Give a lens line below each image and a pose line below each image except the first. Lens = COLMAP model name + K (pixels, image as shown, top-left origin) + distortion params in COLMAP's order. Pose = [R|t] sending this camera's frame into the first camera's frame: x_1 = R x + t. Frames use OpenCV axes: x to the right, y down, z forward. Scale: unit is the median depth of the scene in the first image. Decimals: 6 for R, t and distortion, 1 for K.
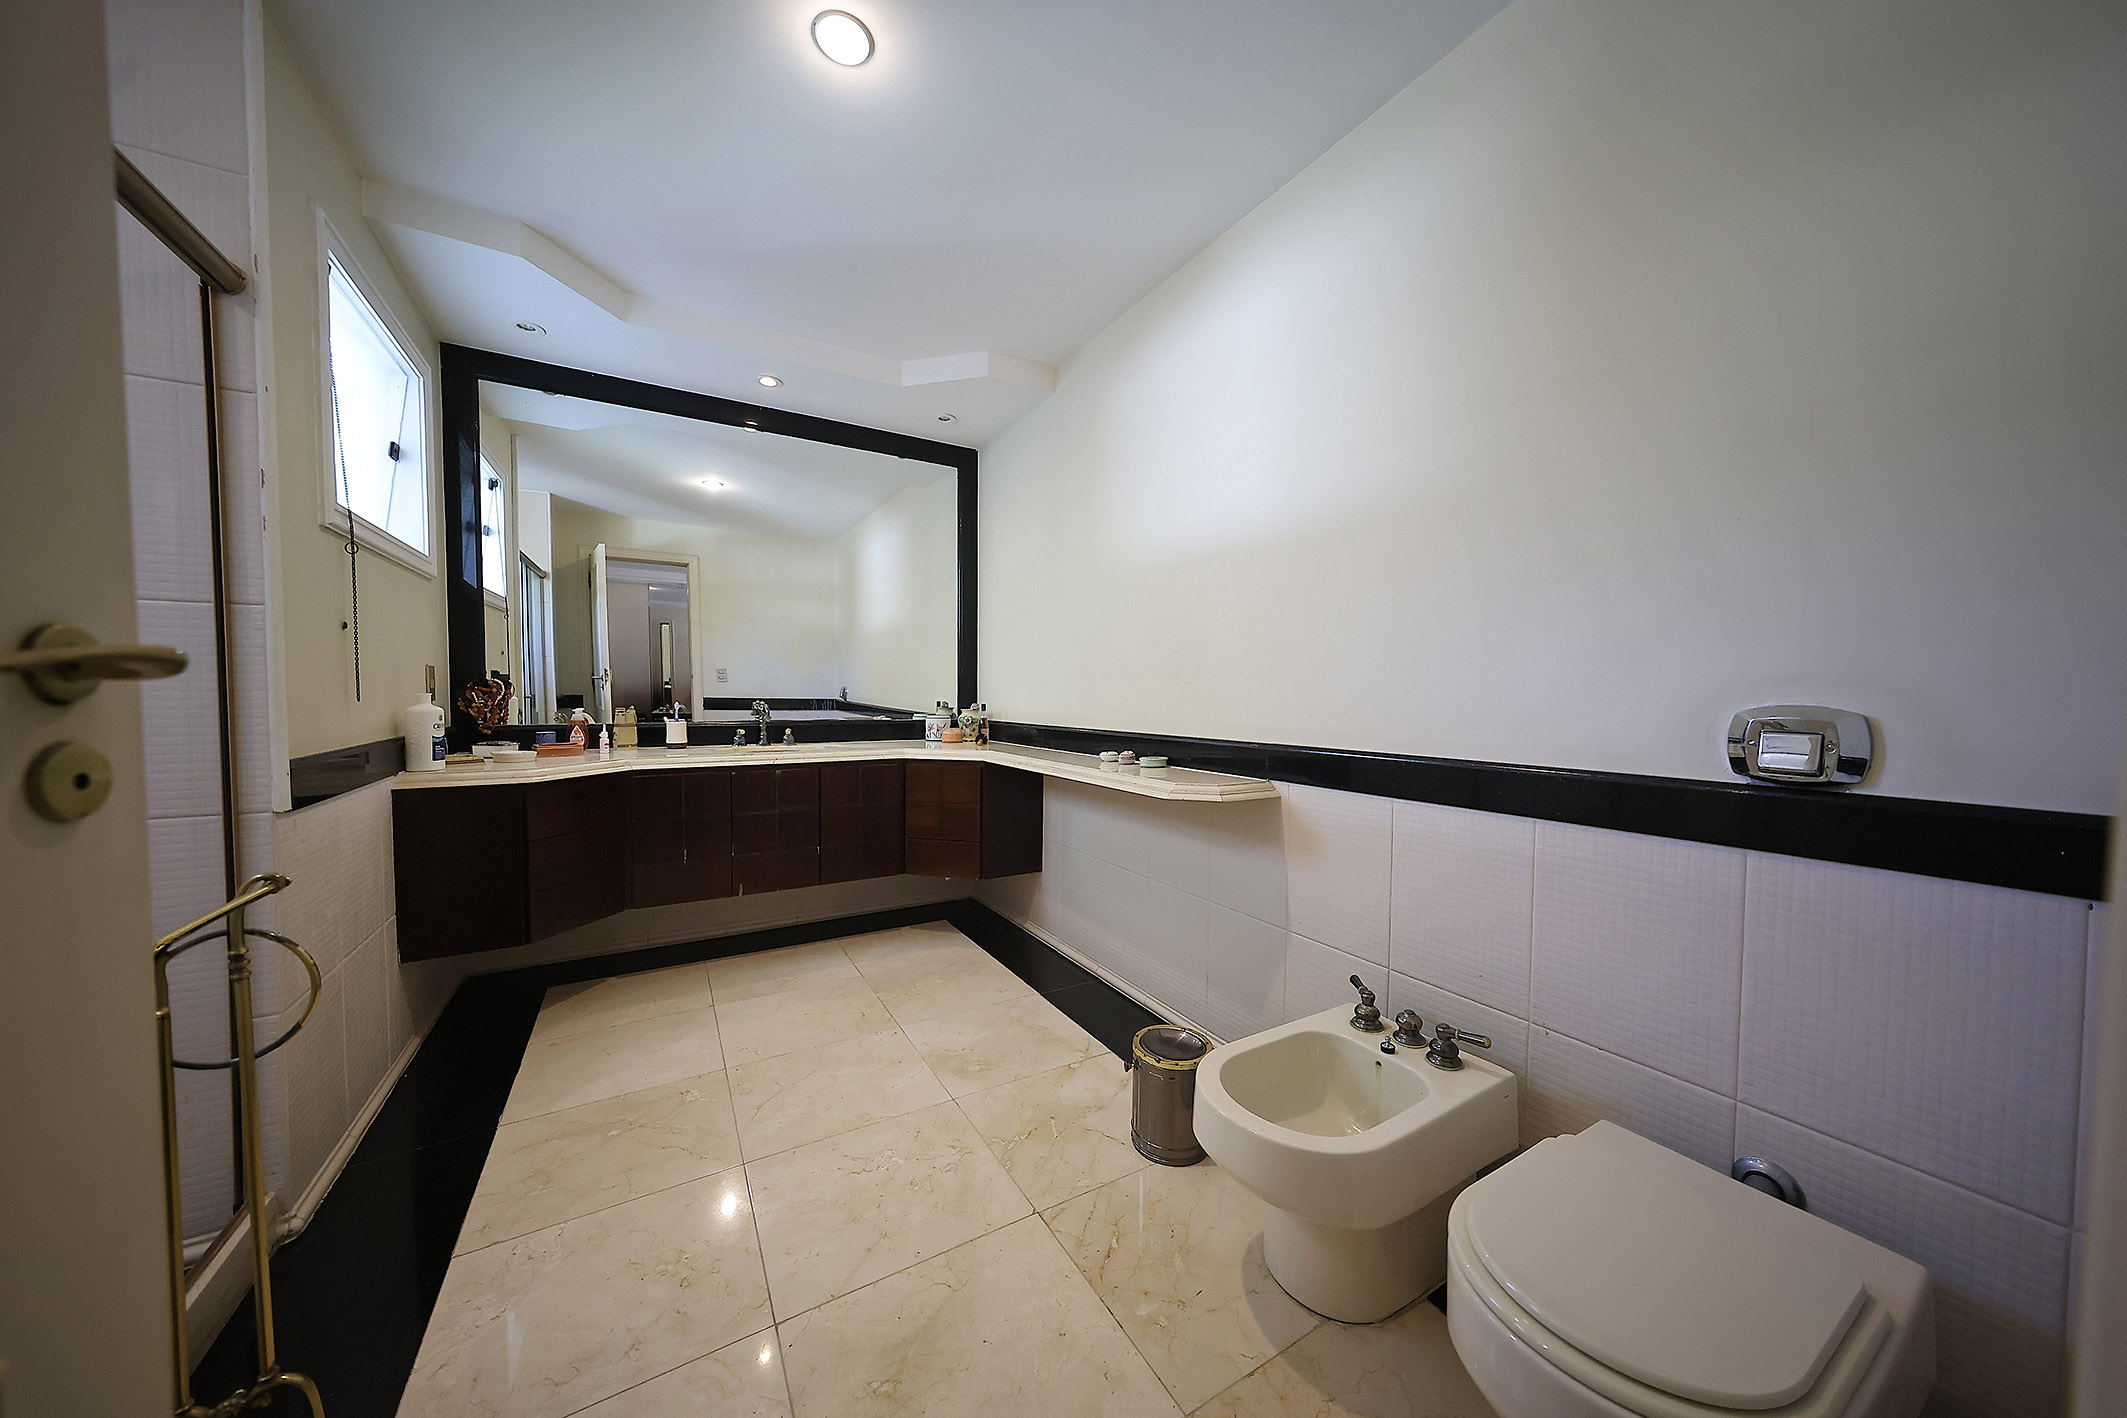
lens RADIAL K [[693.5, 0, 1075.9], [0, 693.5, 721.1], [0, 0, 1]] dist [-0.000108, -0.000049]
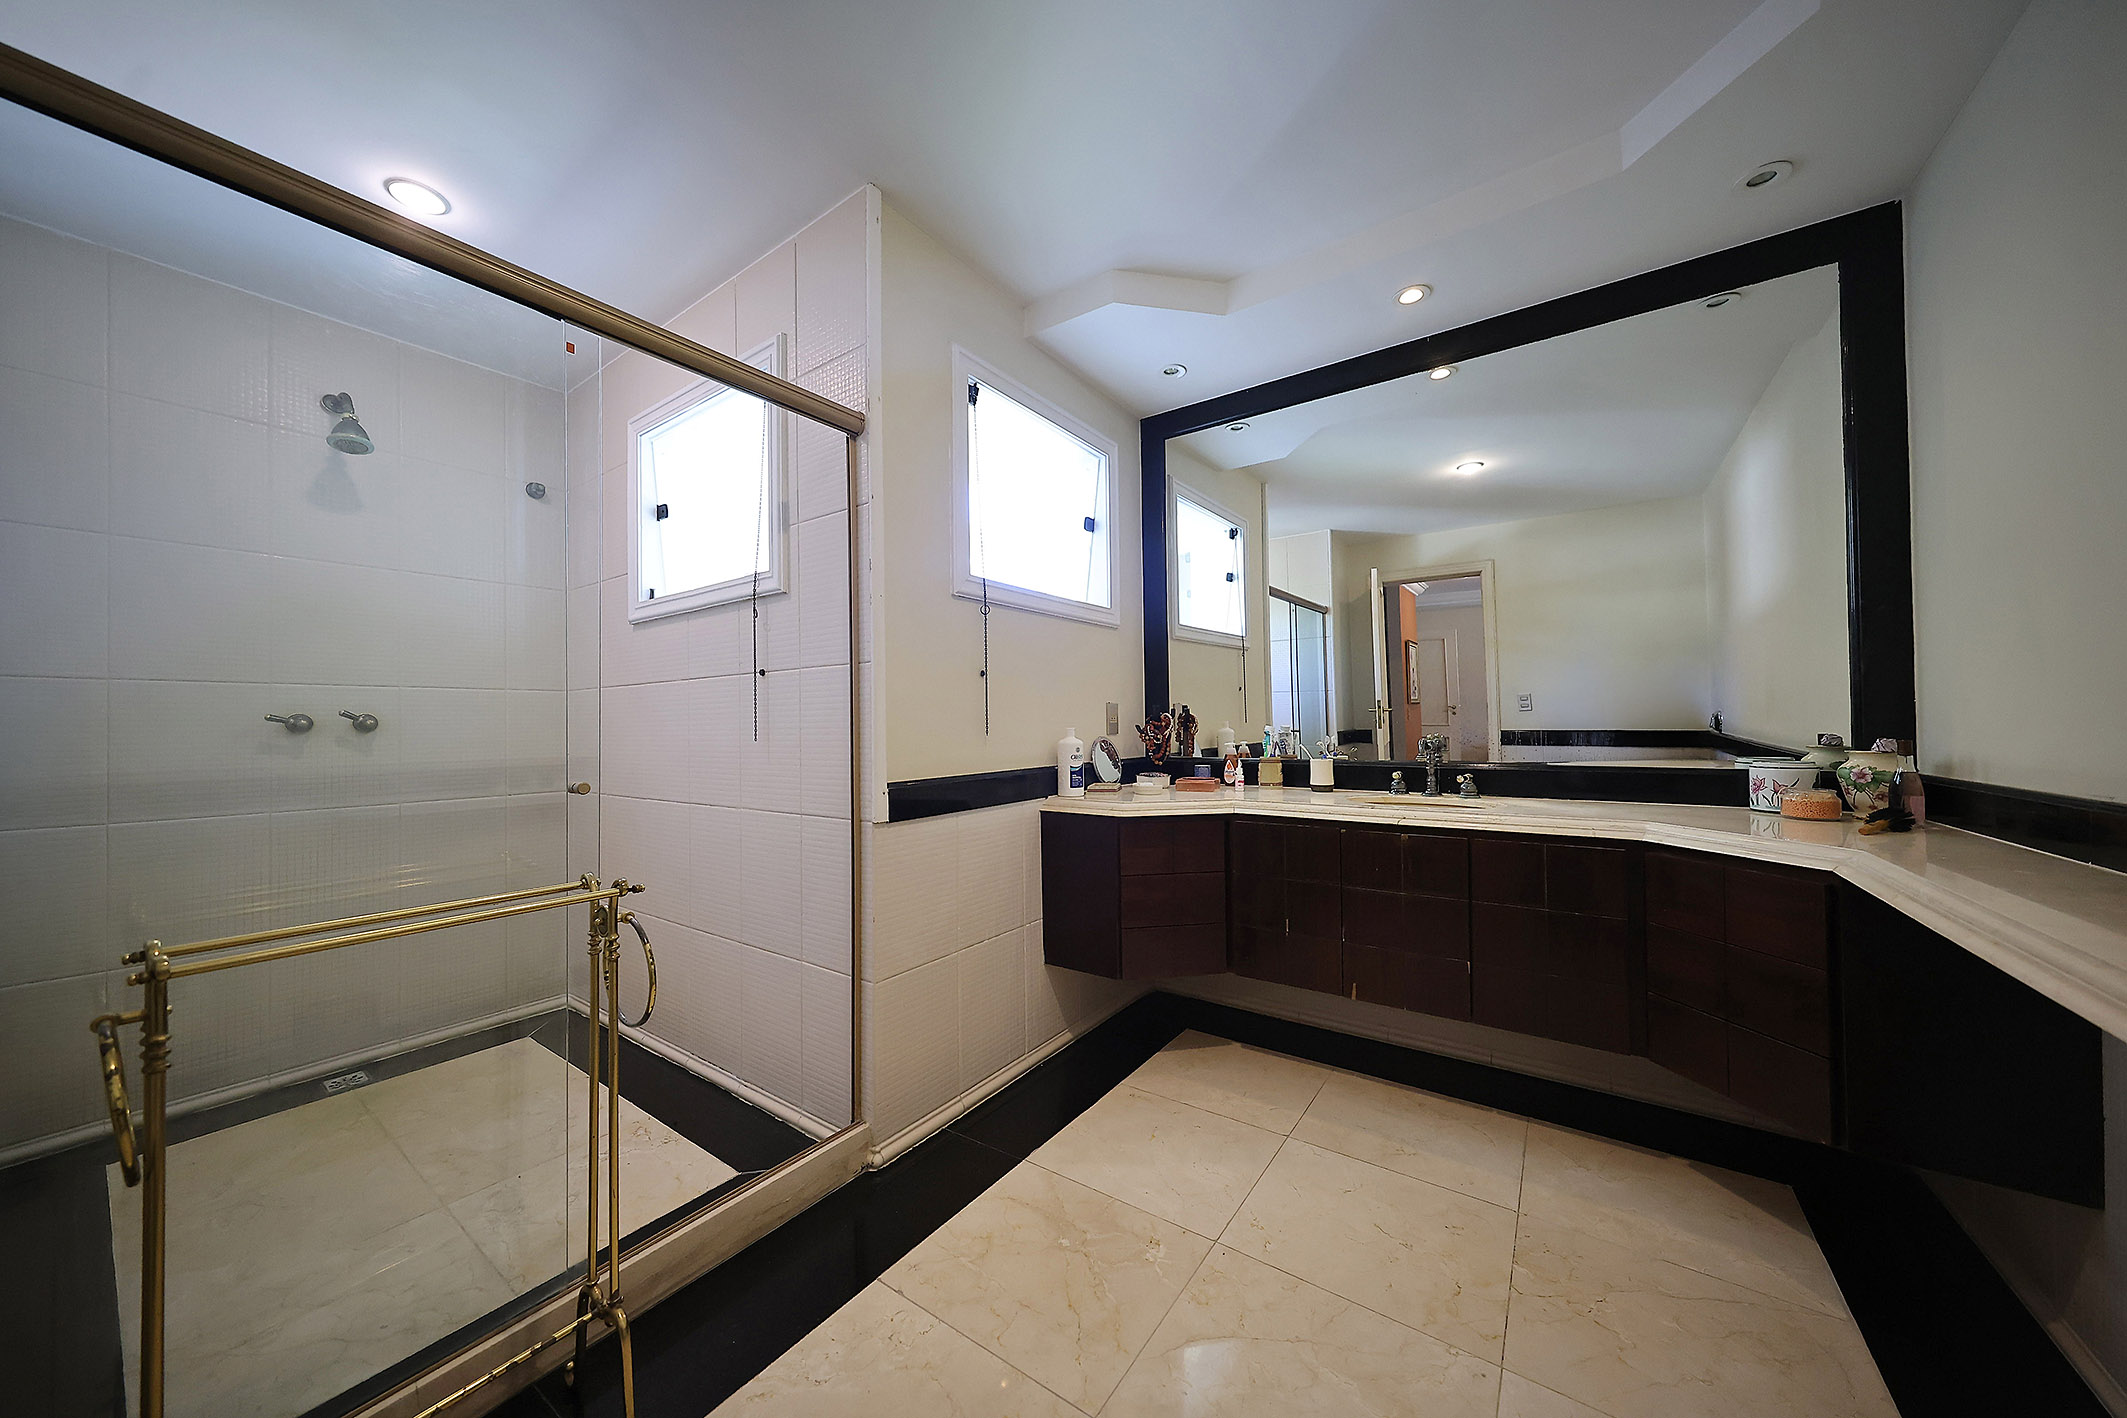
lens RADIAL K [[719.1, 0, 1057.8], [0, 719.1, 716.3], [0, 0, 1]] dist [0.000683, 0.000026]
pose [[0.390389, -0.022700, -0.920370, 0.103227], [-0.024937, 0.999068, -0.035219, -0.013271], [0.920312, 0.036701, 0.389459, 0.405415]]
